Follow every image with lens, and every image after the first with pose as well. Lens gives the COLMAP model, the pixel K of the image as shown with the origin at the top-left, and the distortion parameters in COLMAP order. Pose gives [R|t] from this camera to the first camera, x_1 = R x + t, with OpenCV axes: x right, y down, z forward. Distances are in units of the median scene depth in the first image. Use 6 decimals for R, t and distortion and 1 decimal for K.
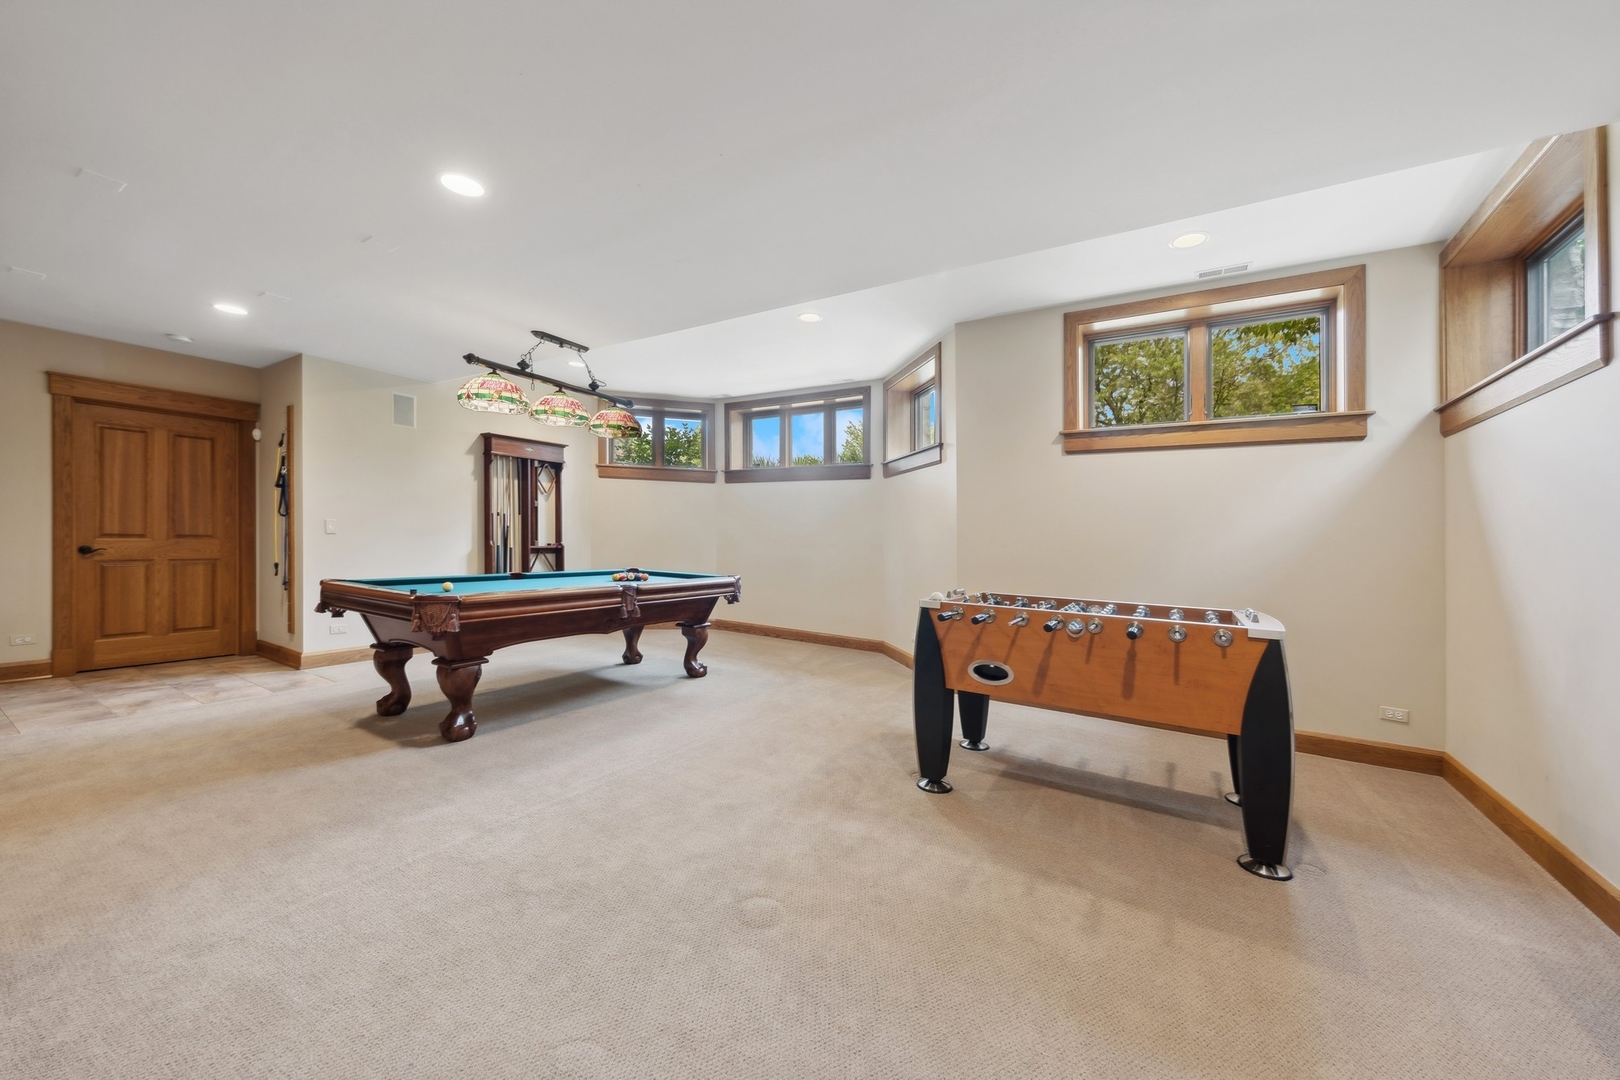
lens RADIAL K [[606.8, 0, 808.5], [0, 606.8, 549.0], [0, 0, 1]] dist [0.002512, 0.000096]
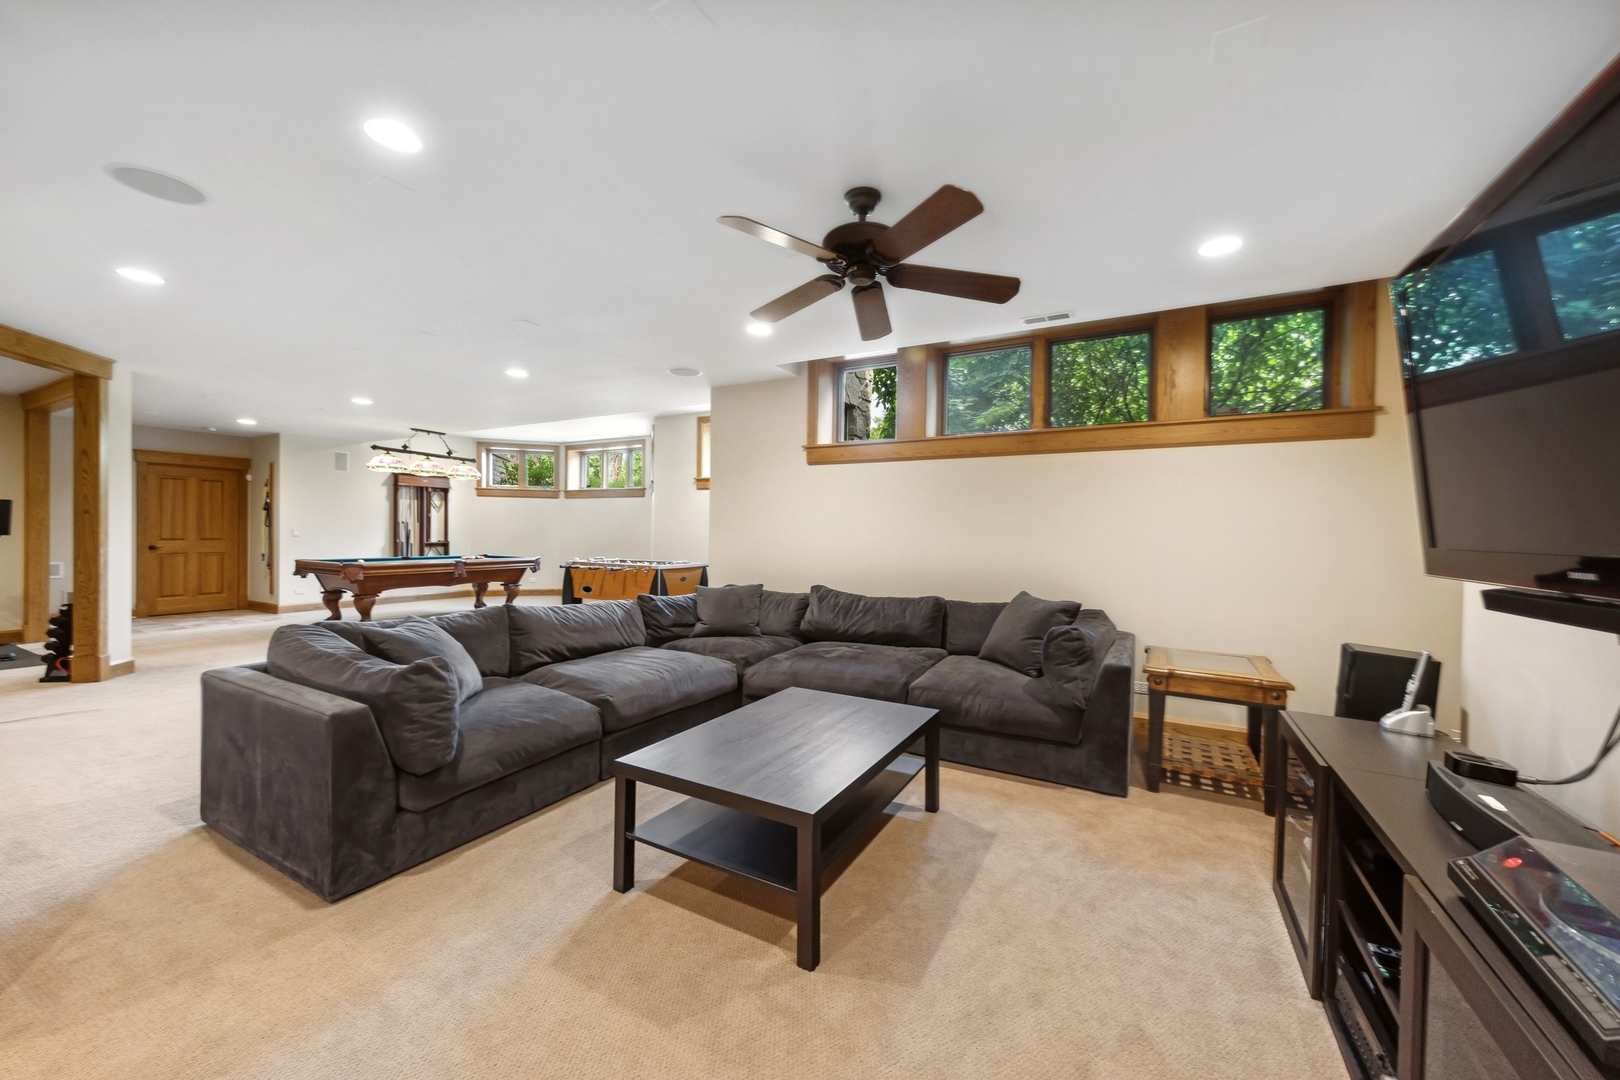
lens RADIAL K [[606.8, 0, 814.1], [0, 606.8, 525.4], [0, 0, 1]] dist [0.002512, 0.000096]
pose [[0.997822, -0.014187, 0.064419, 0.578717], [0.015914, 0.999525, -0.026385, 0.013466], [-0.064014, 0.027353, 0.997574, -0.827605]]
